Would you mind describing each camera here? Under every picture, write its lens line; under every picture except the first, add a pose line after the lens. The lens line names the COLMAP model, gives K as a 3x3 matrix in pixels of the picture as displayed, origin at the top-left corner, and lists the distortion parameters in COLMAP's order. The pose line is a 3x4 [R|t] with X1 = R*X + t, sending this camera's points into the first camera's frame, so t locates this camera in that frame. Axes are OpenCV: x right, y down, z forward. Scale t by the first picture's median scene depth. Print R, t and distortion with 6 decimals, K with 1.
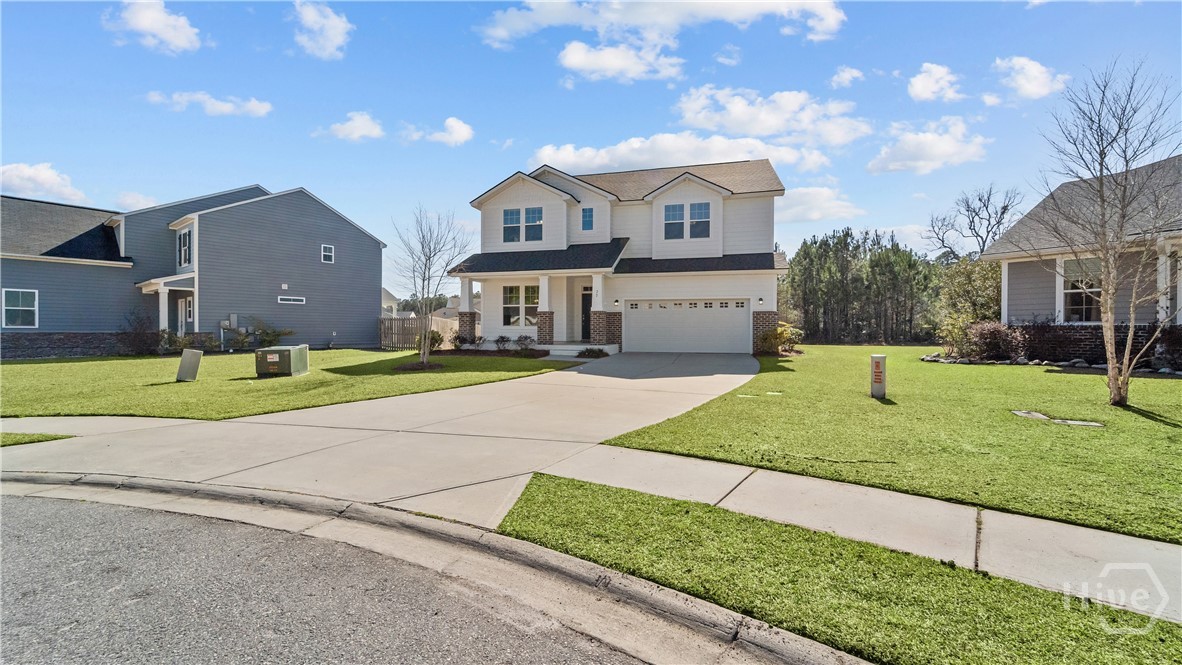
lens RADIAL K [[474.0, 0, 596.3], [0, 474.0, 332.9], [0, 0, 1]] dist [-0.001225, 0.000010]
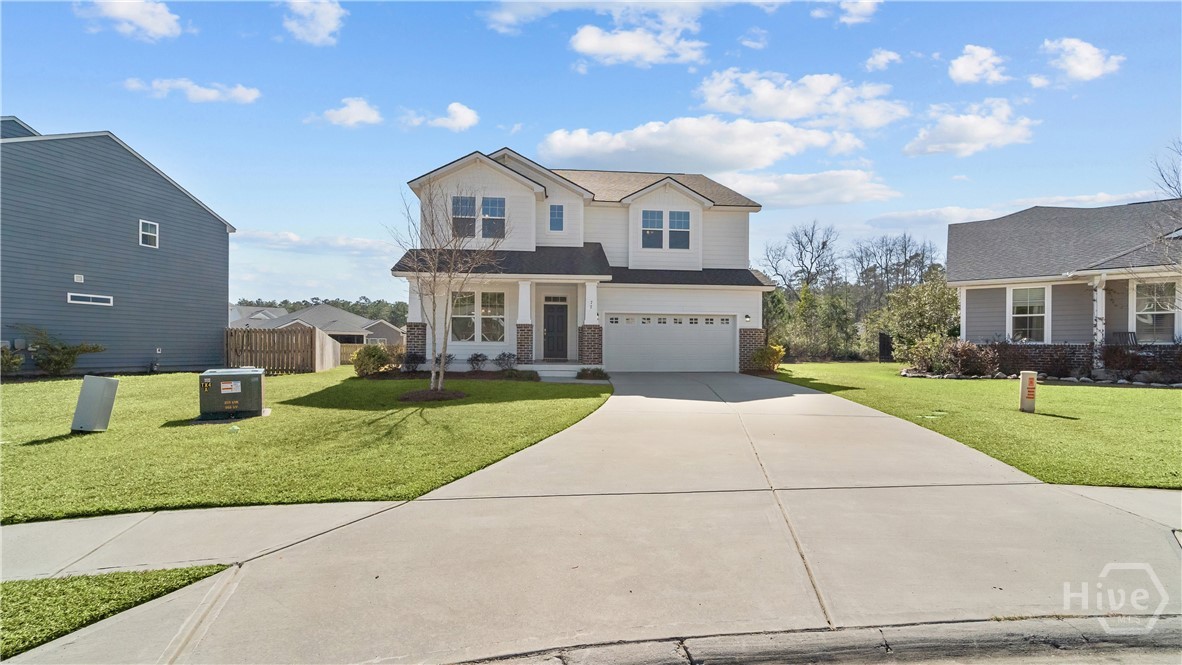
lens RADIAL K [[505.2, 0, 590.7], [0, 505.2, 348.8], [0, 0, 1]] dist [-0.000224, -0.000121]
pose [[0.939097, 0.003691, 0.343633, -0.285987], [-0.001979, 0.999984, -0.005333, 0.002134], [-0.343647, 0.004328, 0.939089, 0.125055]]
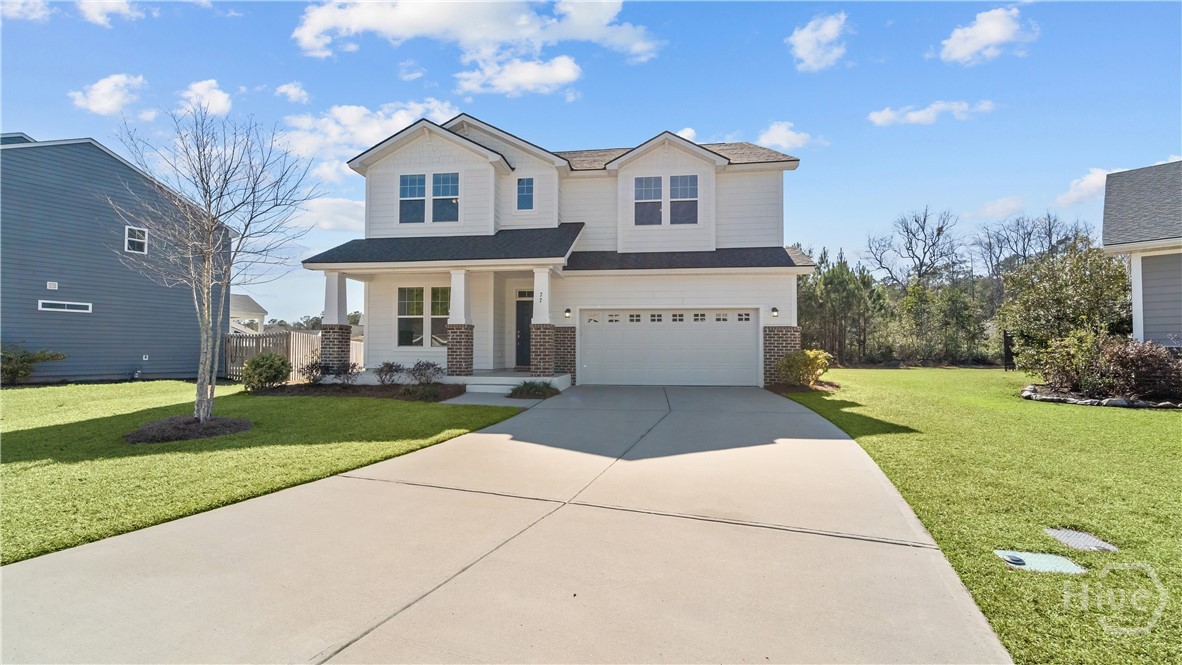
lens RADIAL K [[480.8, 0, 593.6], [0, 480.8, 336.6], [0, 0, 1]] dist [-0.000651, -0.000159]
pose [[0.990412, 0.004111, 0.138086, -0.016334], [0.000717, 0.999391, -0.034894, -0.005311], [-0.138145, 0.034659, 0.989805, 0.304876]]
